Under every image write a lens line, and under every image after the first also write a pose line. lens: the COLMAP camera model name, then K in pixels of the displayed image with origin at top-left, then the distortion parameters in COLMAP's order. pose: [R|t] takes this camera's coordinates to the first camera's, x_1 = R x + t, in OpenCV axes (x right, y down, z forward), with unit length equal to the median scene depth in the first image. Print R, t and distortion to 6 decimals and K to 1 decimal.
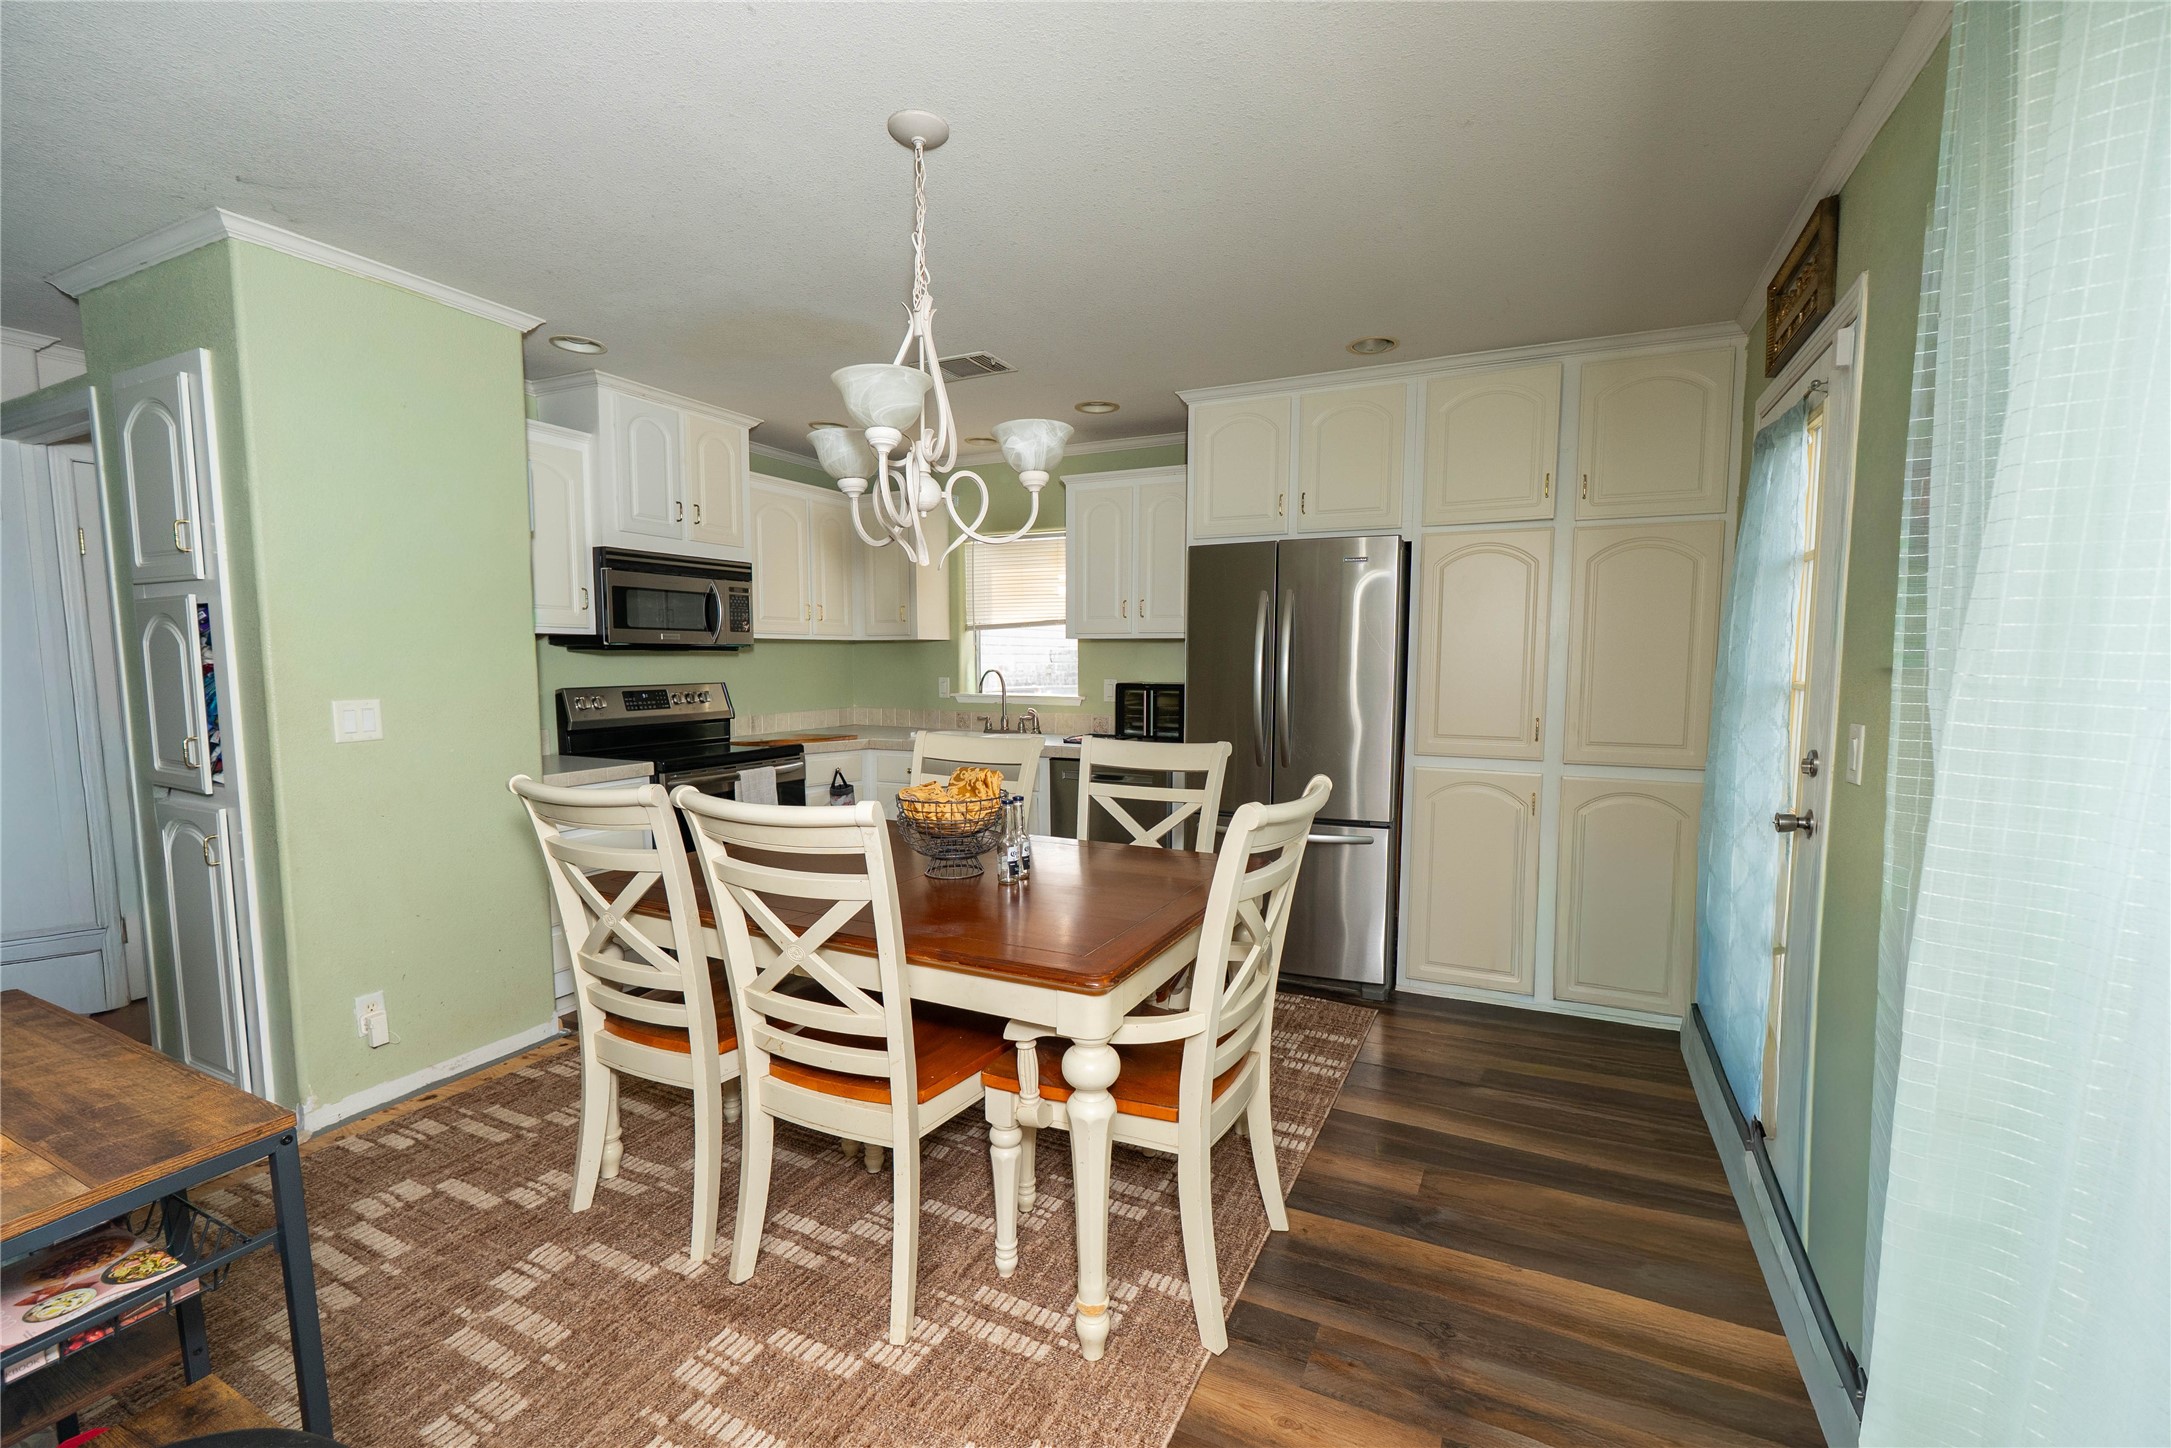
lens RADIAL K [[937.3, 0, 1089.3], [0, 937.3, 713.0], [0, 0, 1]] dist [-0.002488, -0.000210]
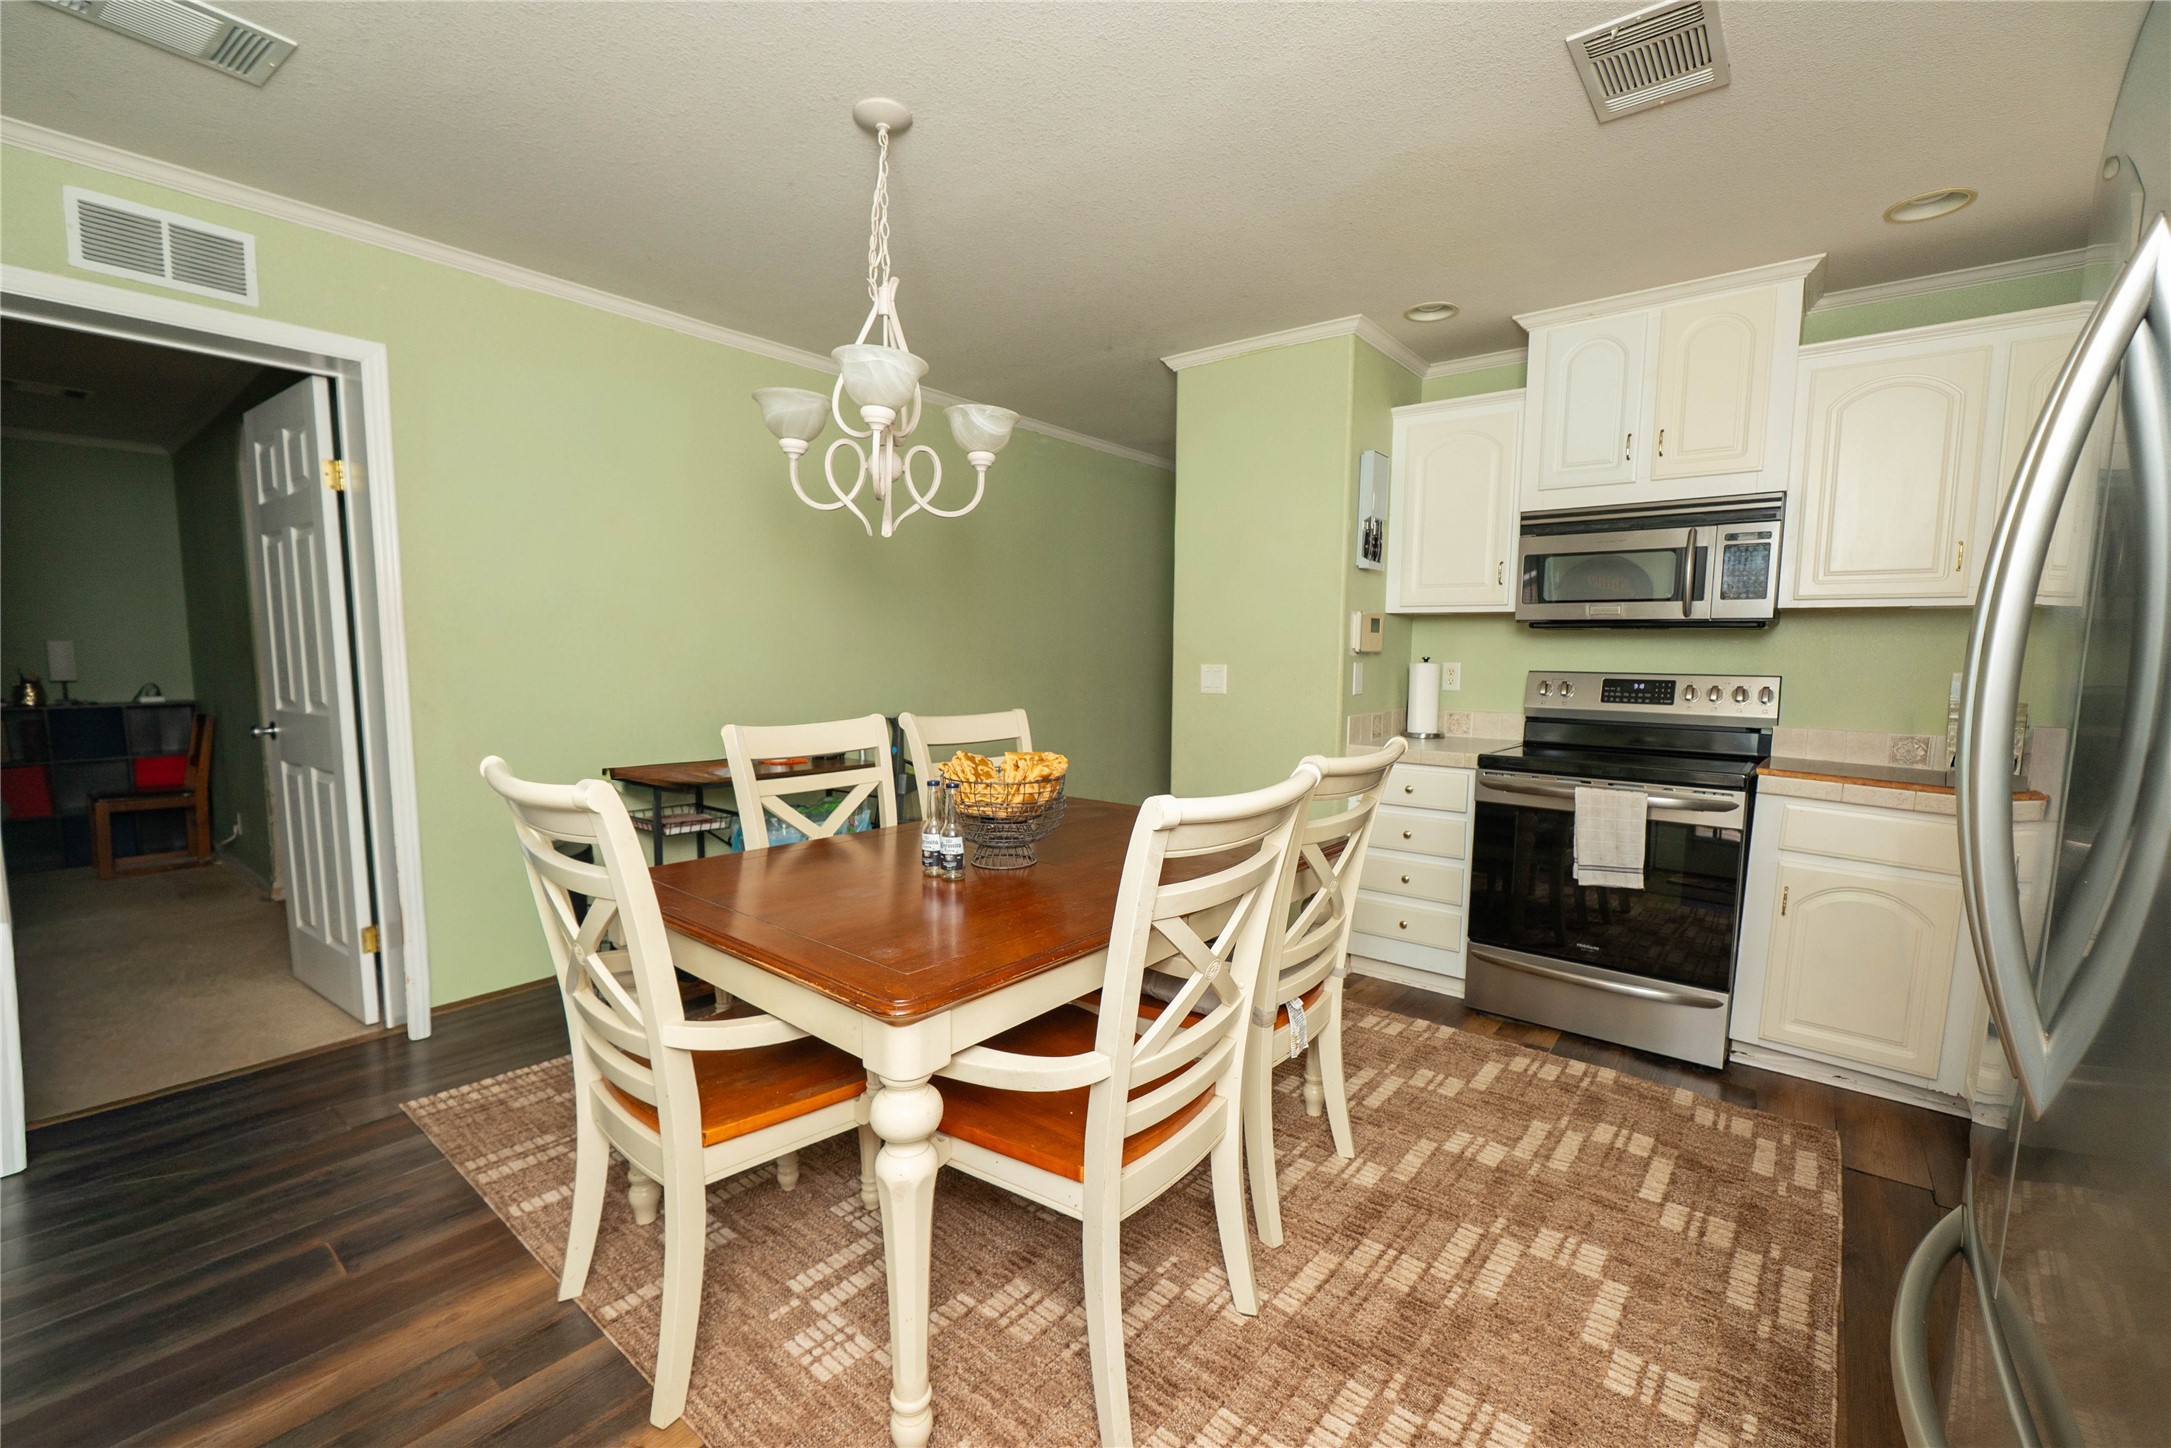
lens RADIAL K [[910.3, 0, 1095.5], [0, 910.3, 739.5], [0, 0, 1]] dist [0.001218, 0.000240]
pose [[-0.211776, 0.106840, -0.971461, 0.400267], [-0.069049, 0.989887, 0.123919, -0.039162], [0.974876, 0.093322, -0.202257, 0.745424]]
